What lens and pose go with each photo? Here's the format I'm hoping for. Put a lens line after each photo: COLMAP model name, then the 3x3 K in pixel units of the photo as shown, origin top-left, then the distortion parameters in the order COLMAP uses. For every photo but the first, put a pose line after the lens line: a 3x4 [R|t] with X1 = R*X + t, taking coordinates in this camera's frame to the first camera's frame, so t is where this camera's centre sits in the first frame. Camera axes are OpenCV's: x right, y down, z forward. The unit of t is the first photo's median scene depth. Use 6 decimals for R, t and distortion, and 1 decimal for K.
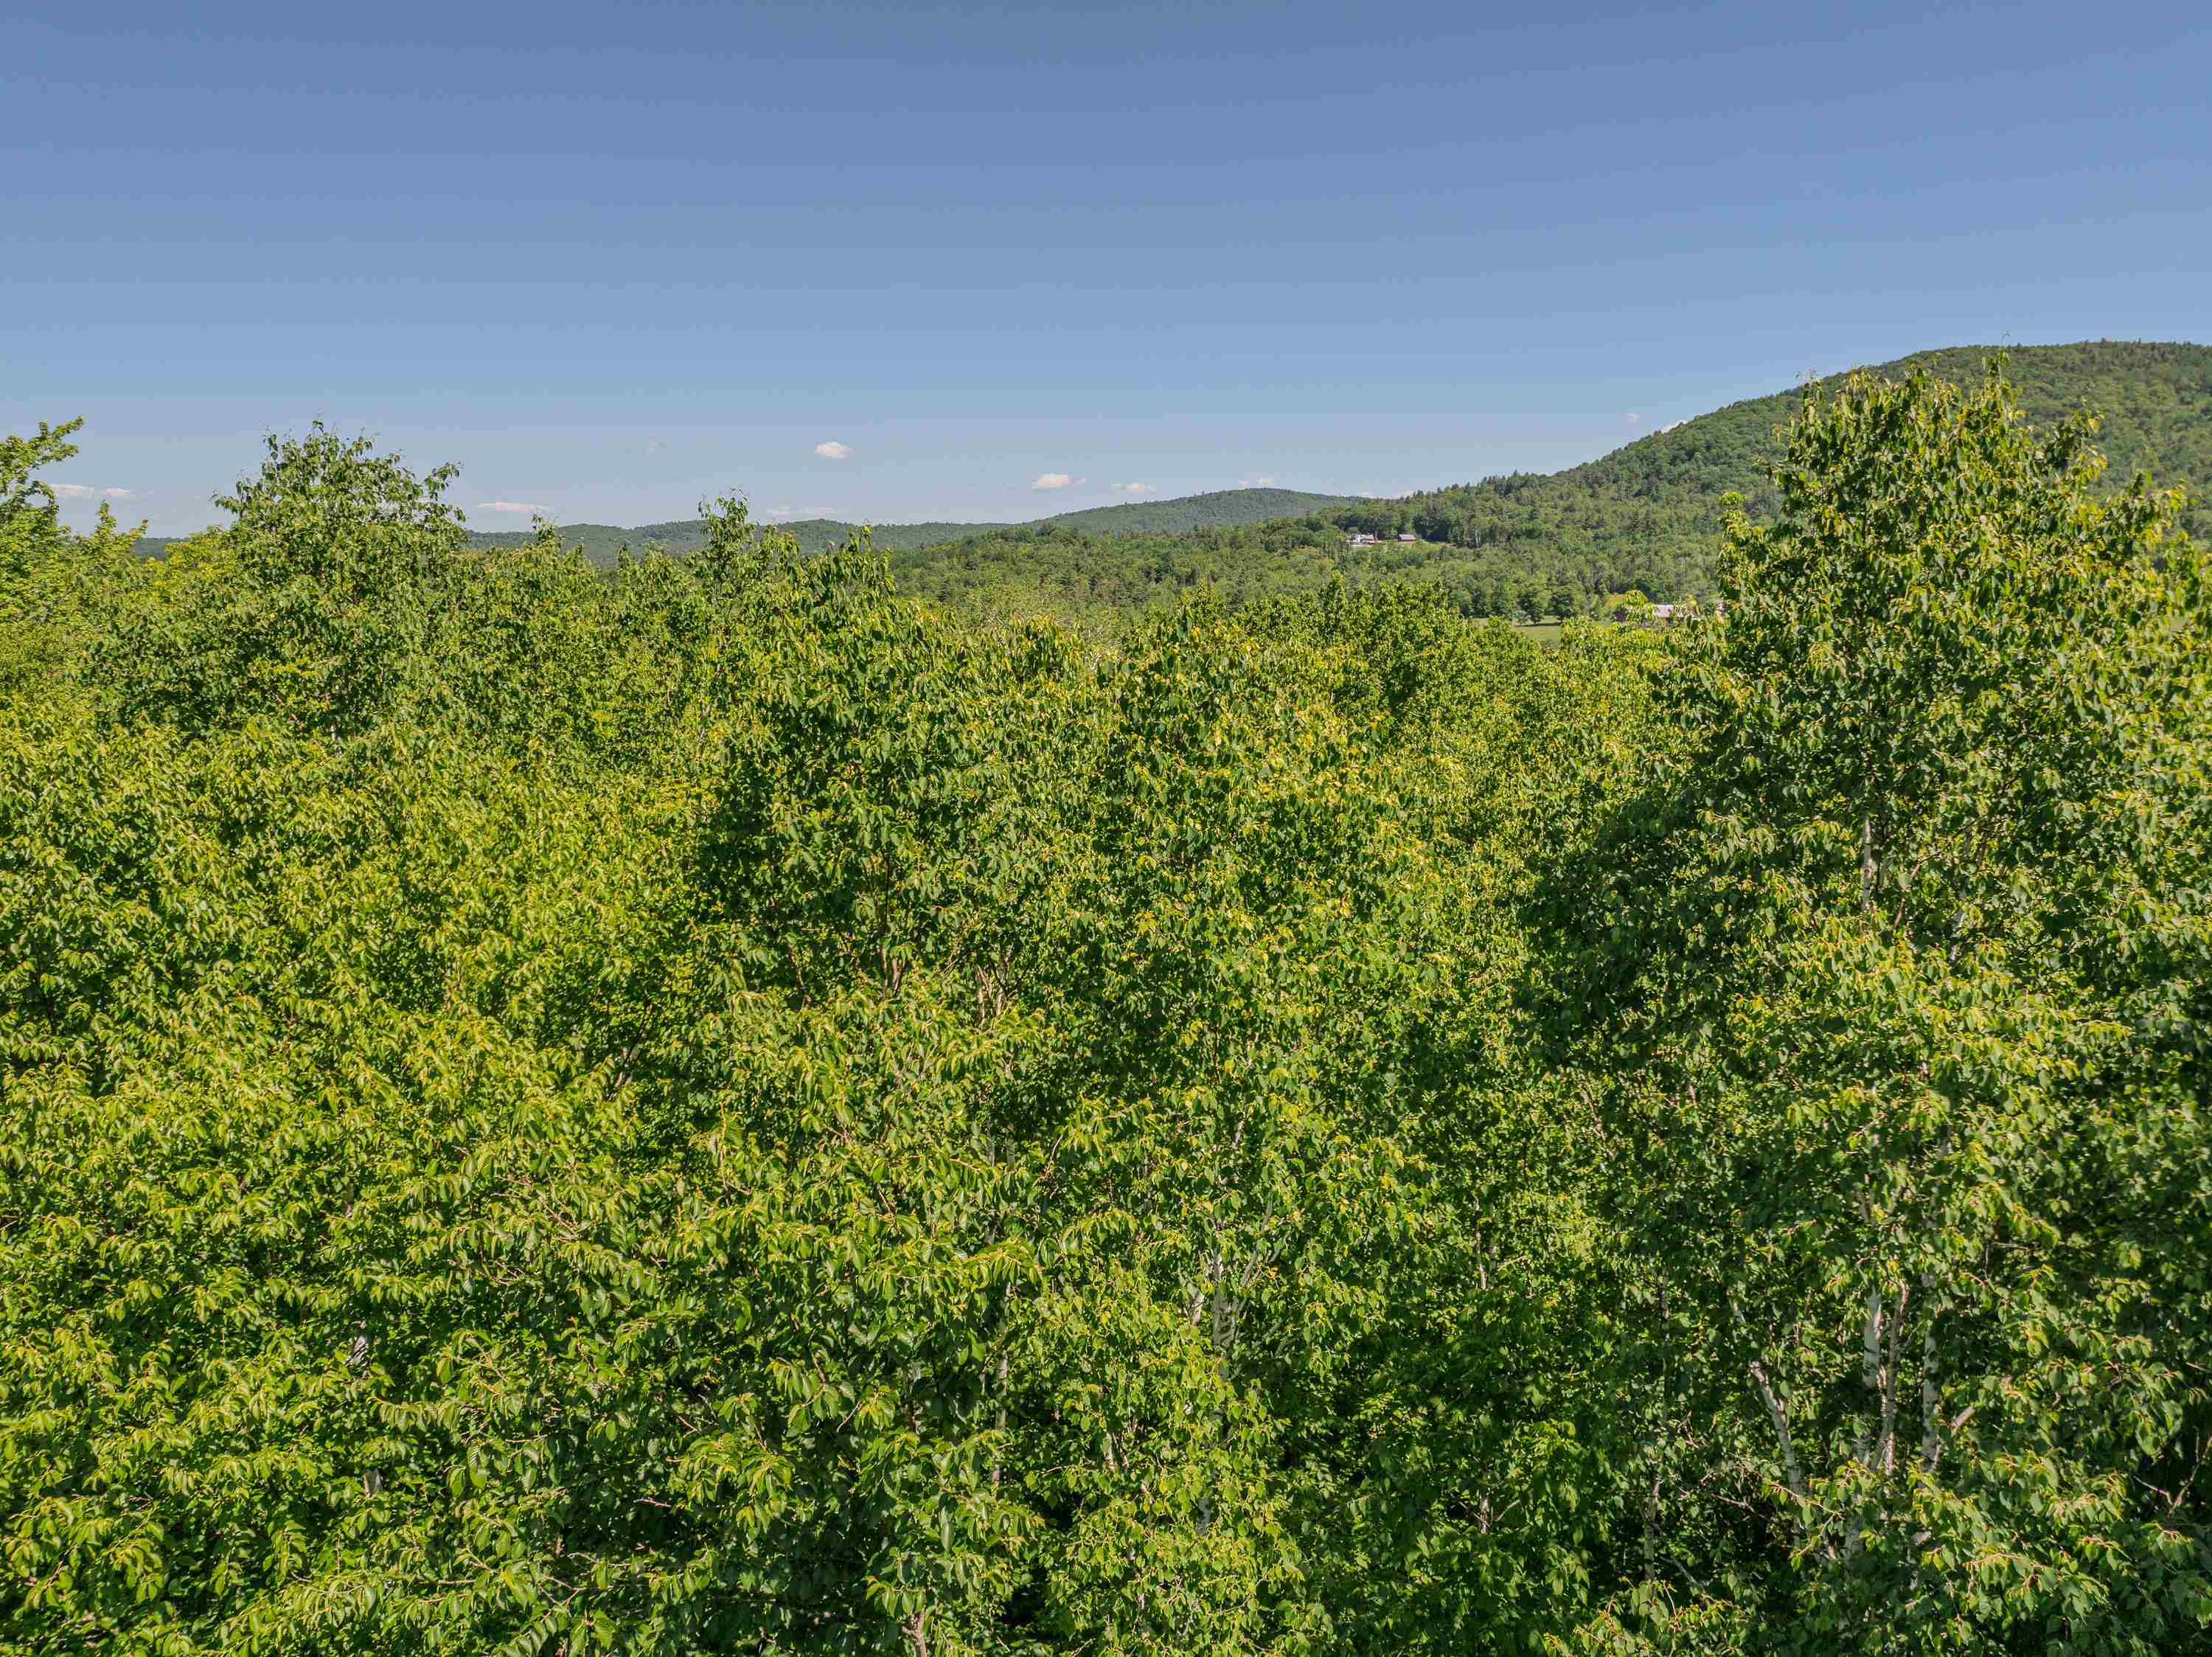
lens RADIAL K [[1562.2, 0, 1098.7], [0, 1562.2, 828.0], [0, 0, 1]] dist [-0.041645, 0.007152]
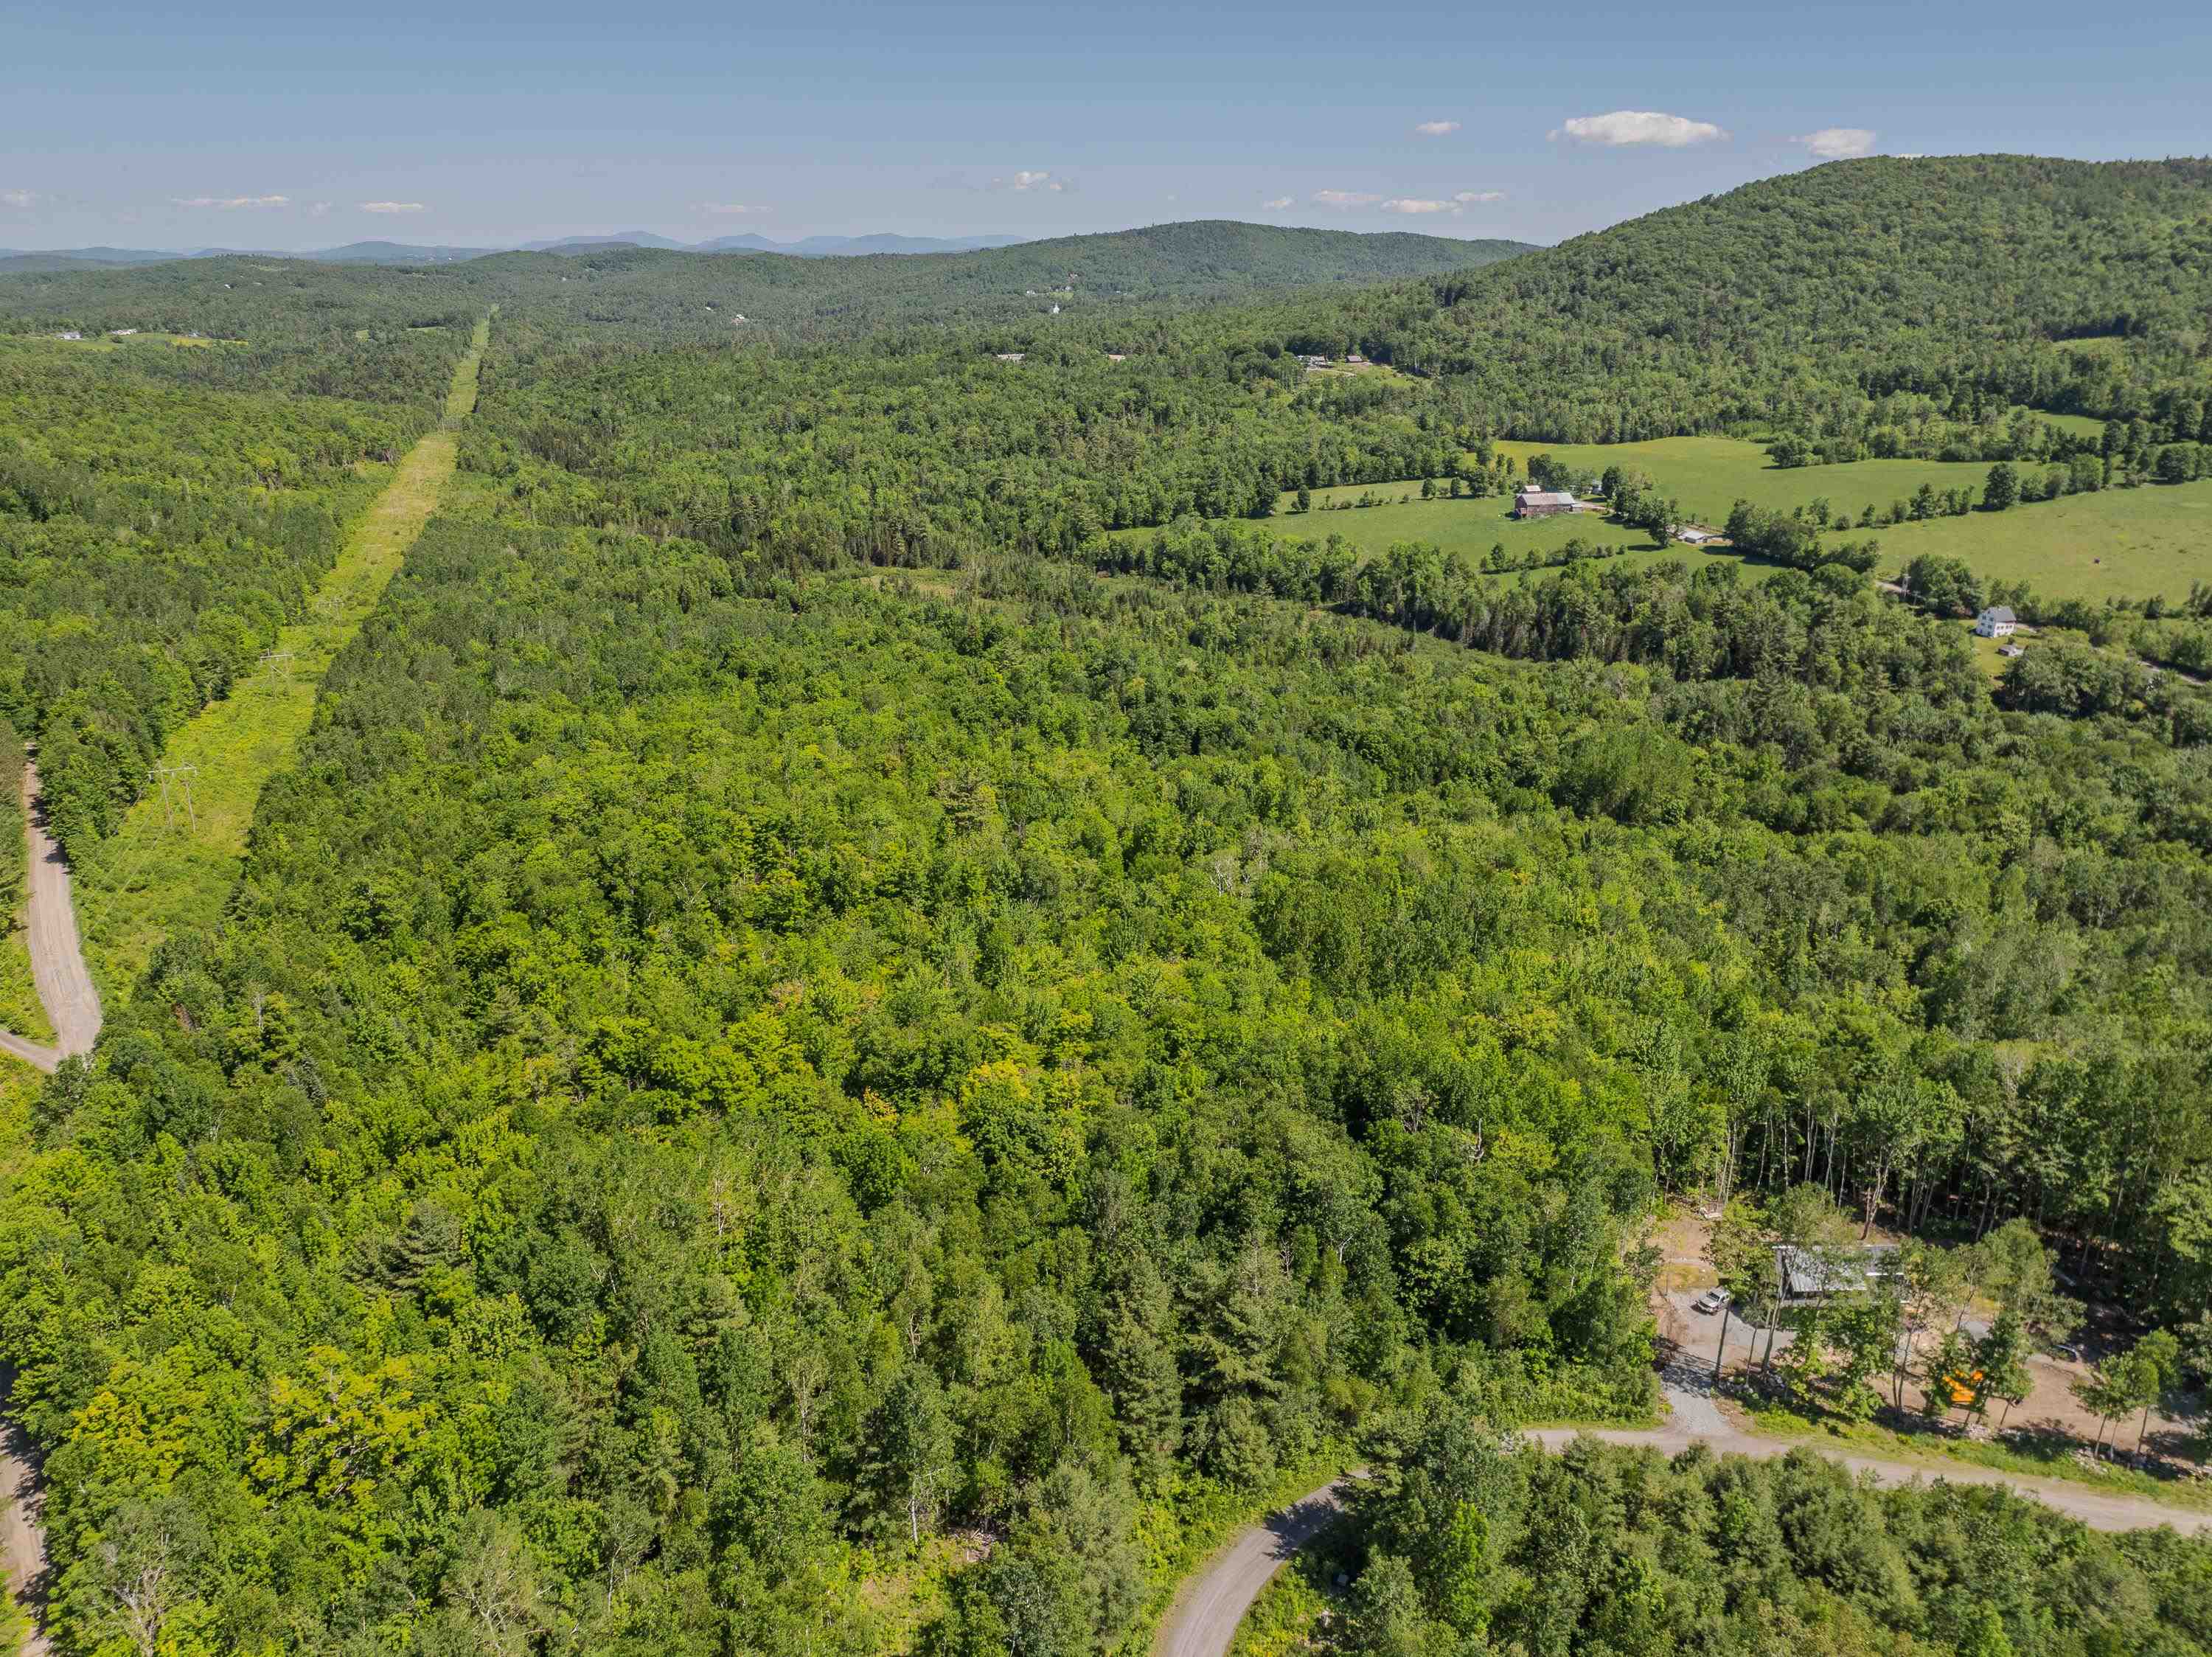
lens RADIAL K [[1562.2, 0, 1097.6], [0, 1562.2, 817.6], [0, 0, 1]] dist [-0.041645, 0.007152]
pose [[0.999299, -0.010344, 0.035985, -0.025698], [0.003980, 0.984982, 0.172609, -0.047475], [-0.037230, -0.172345, 0.984333, -0.128537]]
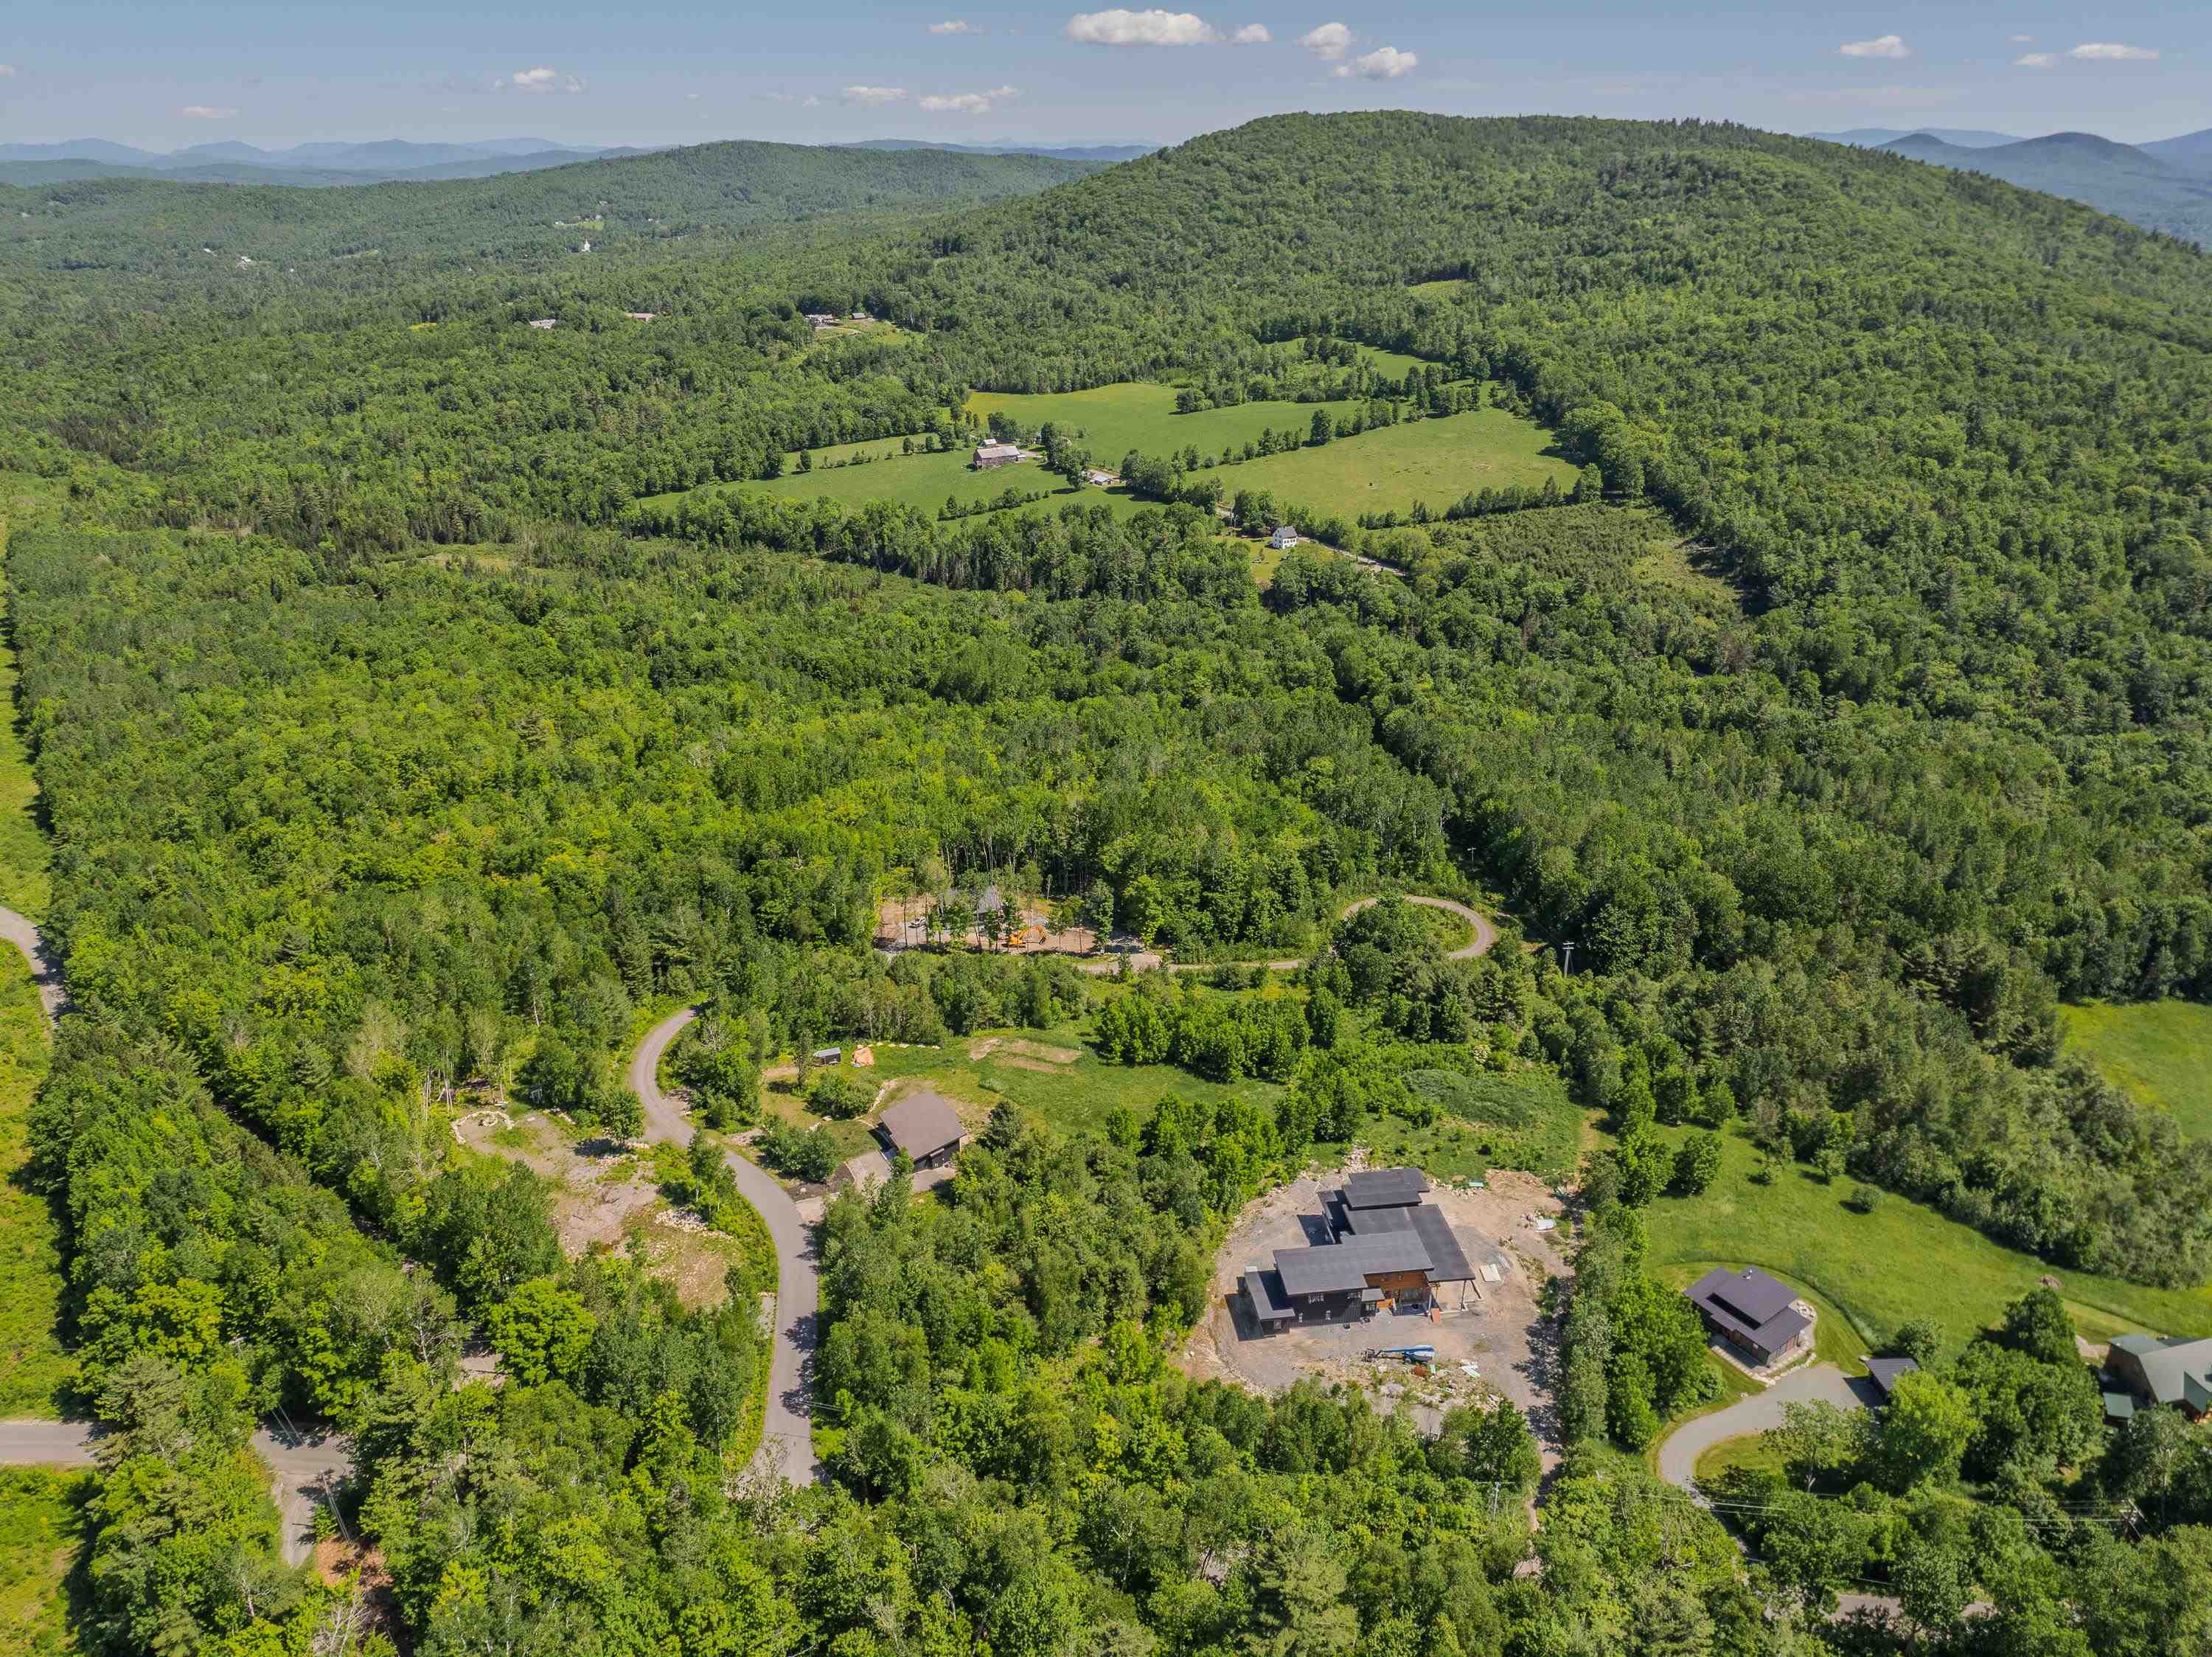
lens RADIAL K [[1562.2, 0, 1092.6], [0, 1562.2, 830.1], [0, 0, 1]] dist [-0.041645, 0.007152]
pose [[0.953966, -0.124066, 0.273052, -0.014720], [0.056168, 0.968224, 0.243694, -0.067549], [-0.294610, -0.217139, 0.930621, -0.274649]]
